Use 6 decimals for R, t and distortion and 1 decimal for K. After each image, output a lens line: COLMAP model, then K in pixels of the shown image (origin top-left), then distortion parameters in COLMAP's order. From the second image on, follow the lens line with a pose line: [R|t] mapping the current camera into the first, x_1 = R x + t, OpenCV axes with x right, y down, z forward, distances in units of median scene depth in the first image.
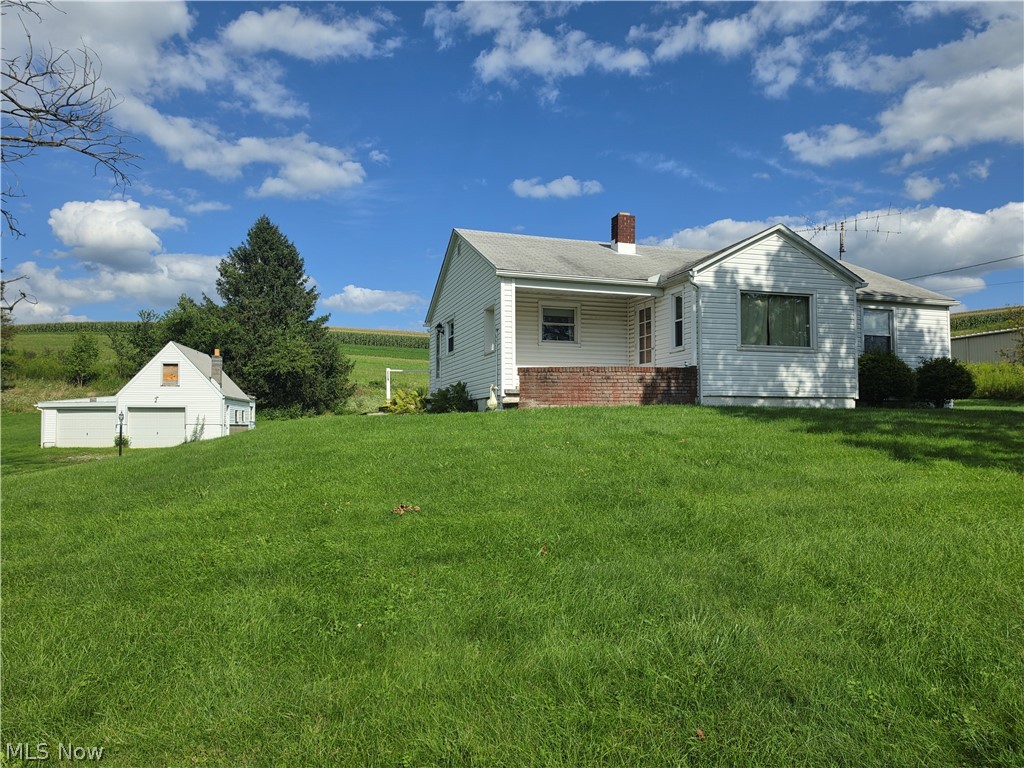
lens RADIAL K [[706.4, 0, 520.1], [0, 706.4, 421.8], [0, 0, 1]] dist [0.045074, -0.044432]
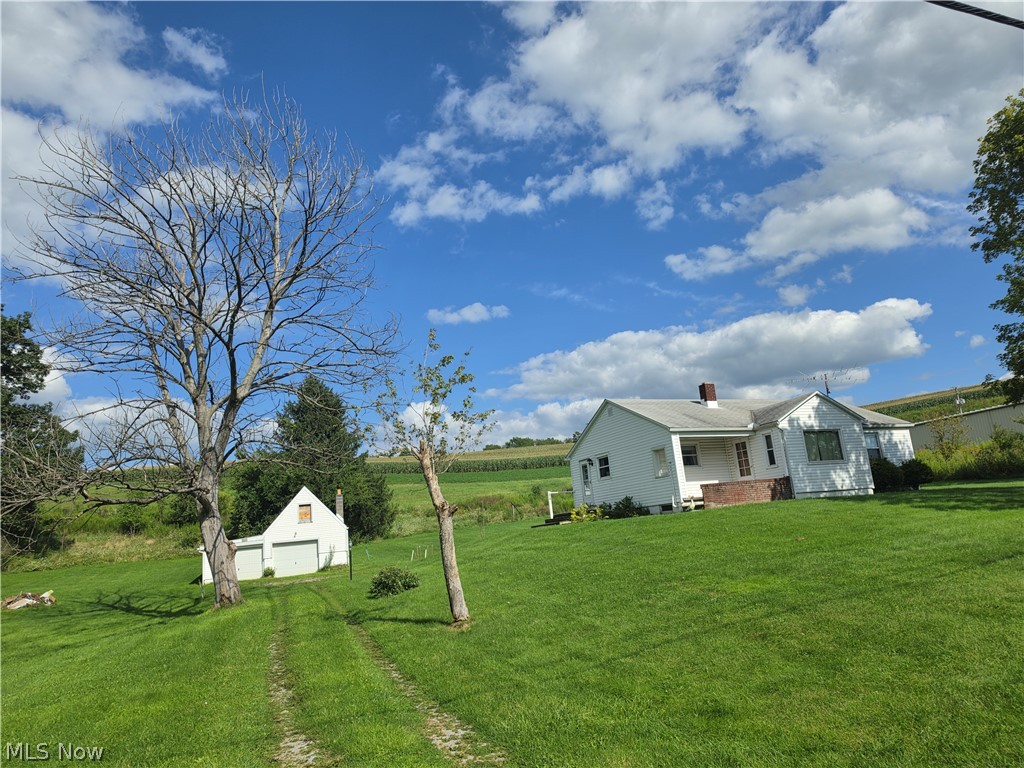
lens RADIAL K [[706.4, 0, 499.5], [0, 706.4, 362.4], [0, 0, 1]] dist [0.045074, -0.044432]
pose [[0.992830, -0.062245, 0.102053, -0.270627], [0.085109, 0.967568, -0.237840, 0.002468], [-0.083939, 0.244820, 0.965928, -0.298125]]
